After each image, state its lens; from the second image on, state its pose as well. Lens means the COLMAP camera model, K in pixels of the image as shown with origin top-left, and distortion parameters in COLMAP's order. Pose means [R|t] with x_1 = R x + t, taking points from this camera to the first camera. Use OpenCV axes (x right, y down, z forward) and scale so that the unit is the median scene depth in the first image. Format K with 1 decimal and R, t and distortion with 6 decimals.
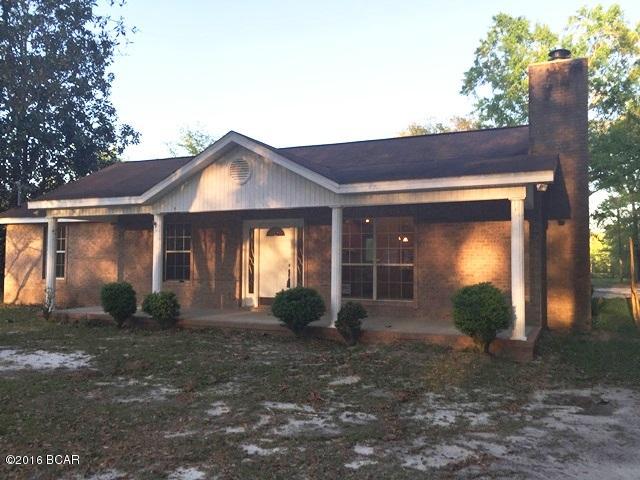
lens RADIAL K [[549.3, 0, 314.6], [0, 549.3, 238.0], [0, 0, 1]] dist [0.081427, -0.122152]
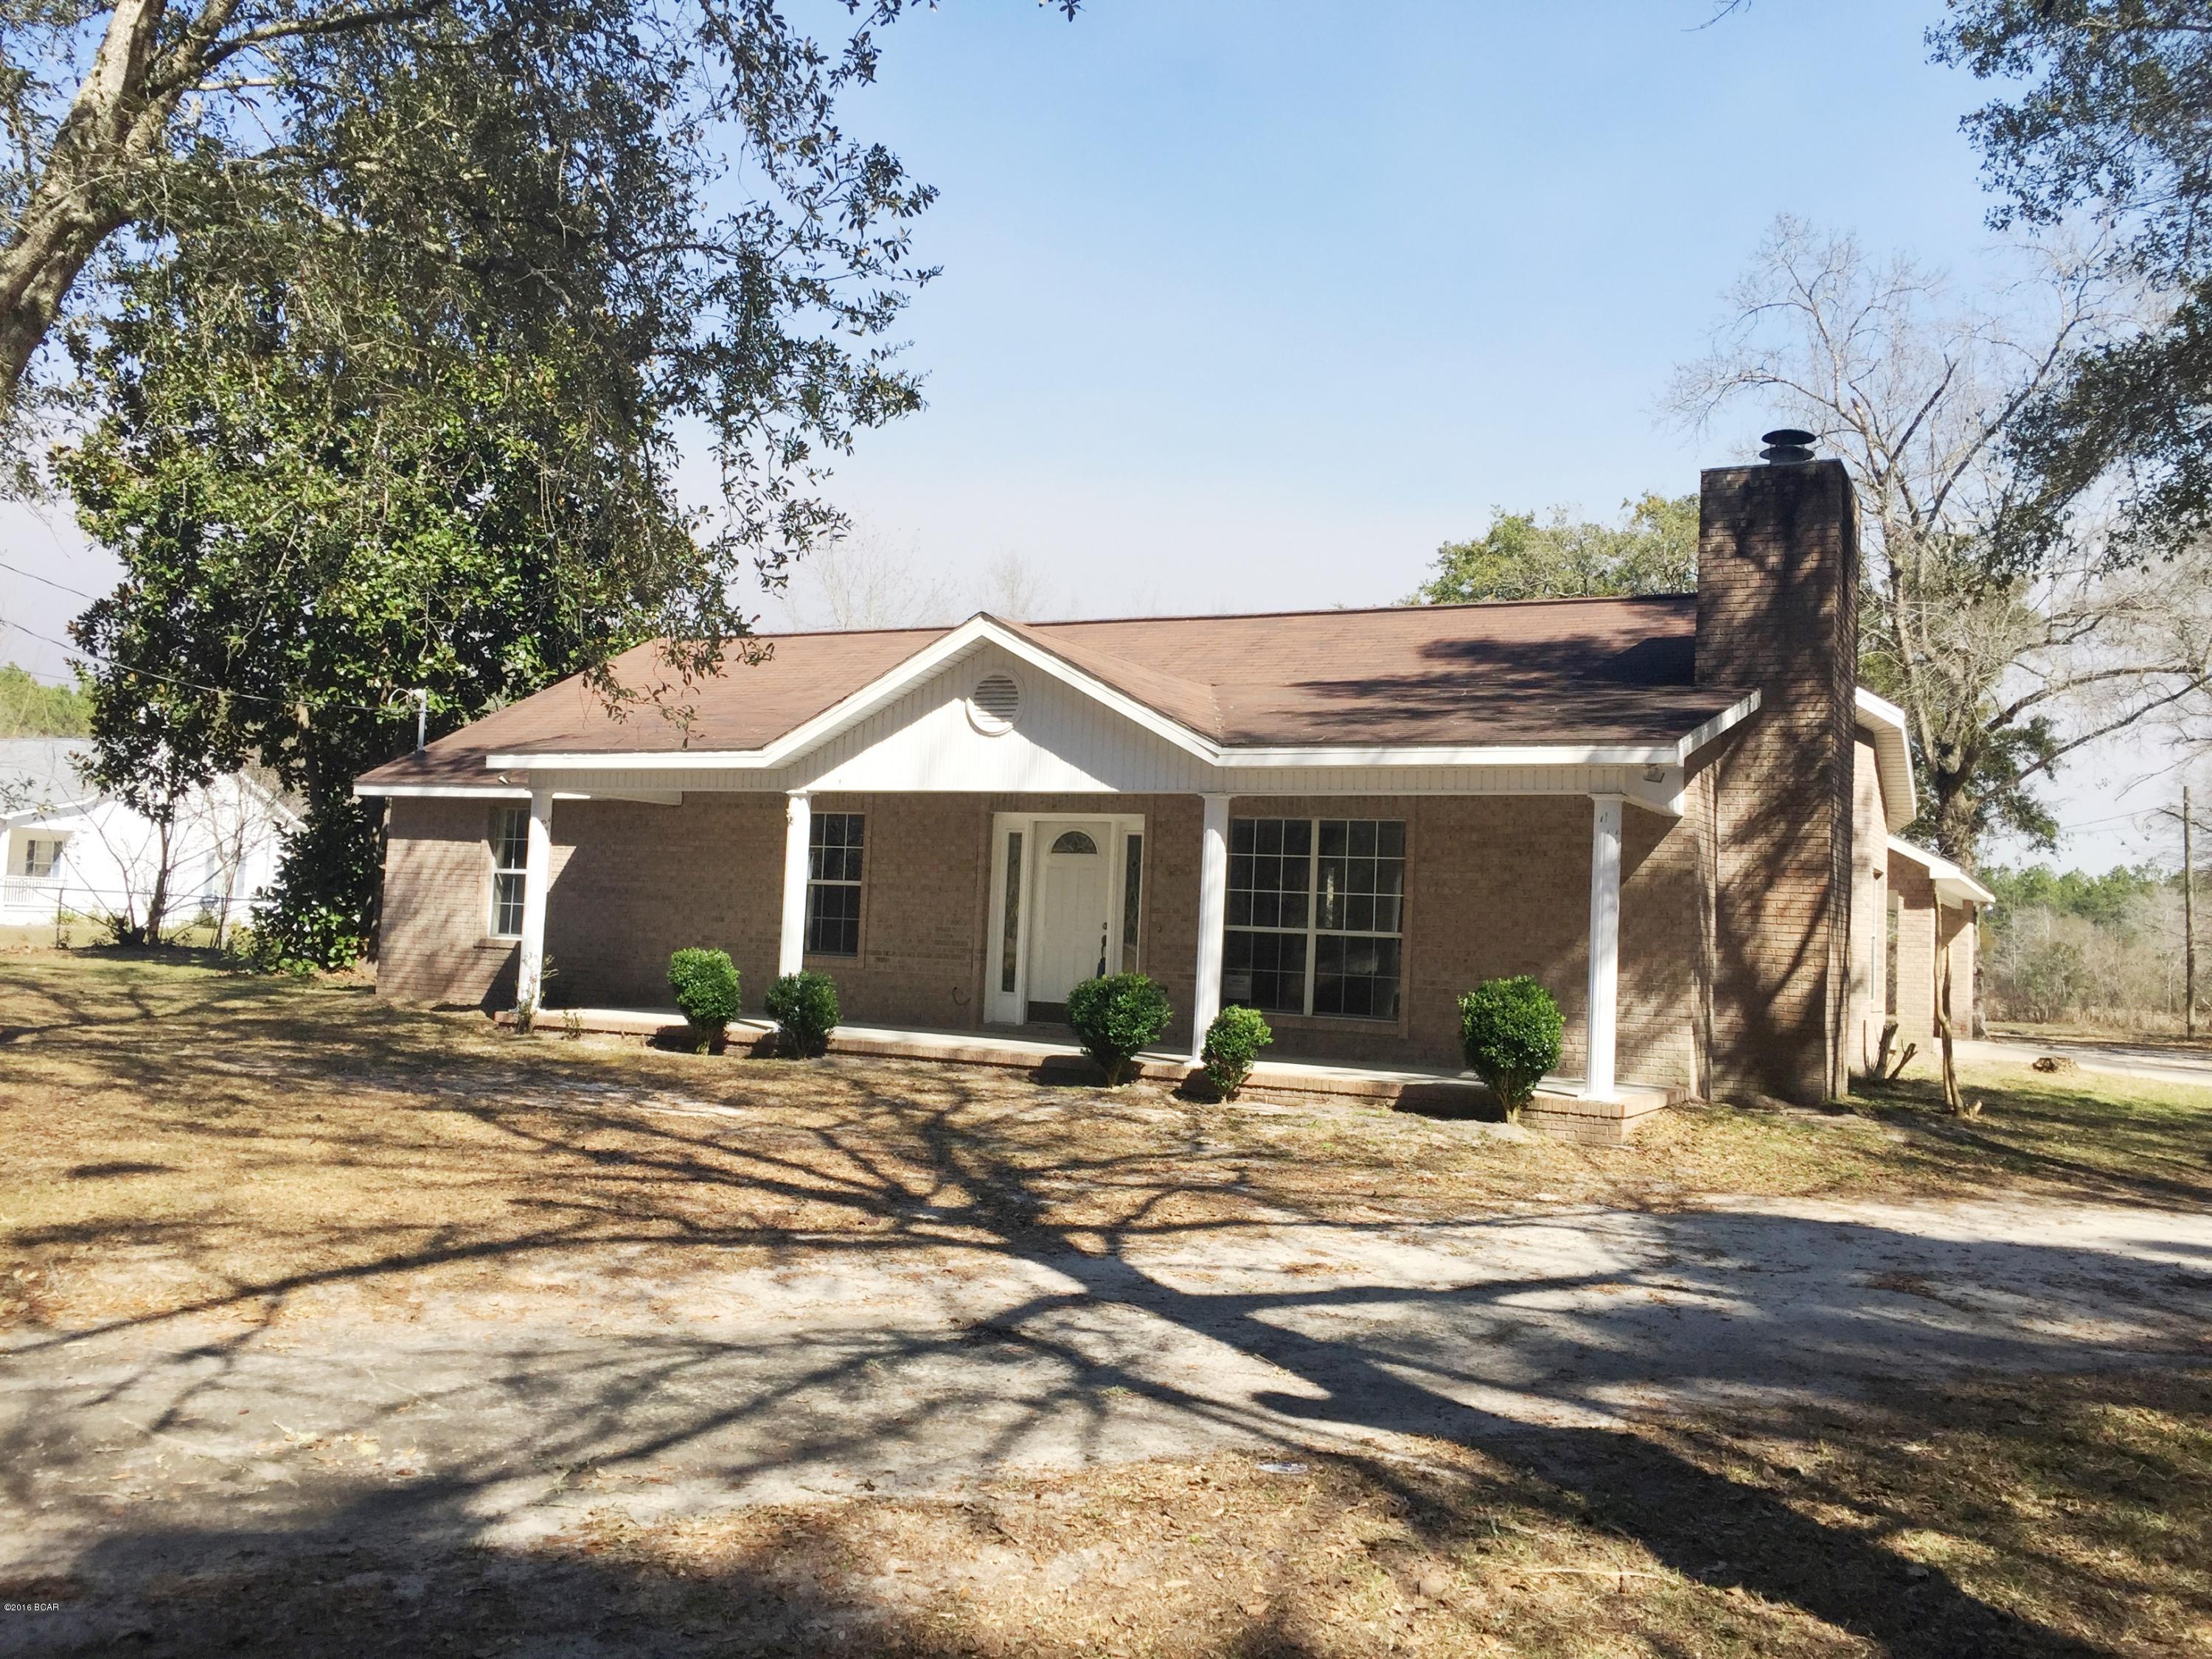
lens RADIAL K [[1869.0, 0, 1106.0], [0, 1869.0, 829.5], [0, 0, 1]] dist [0.023992, -0.003101]
pose [[0.998563, 0.034235, -0.041224, 0.012562], [-0.034453, 0.999396, -0.004590, -0.018122], [0.041042, 0.006004, 0.999139, -0.444357]]
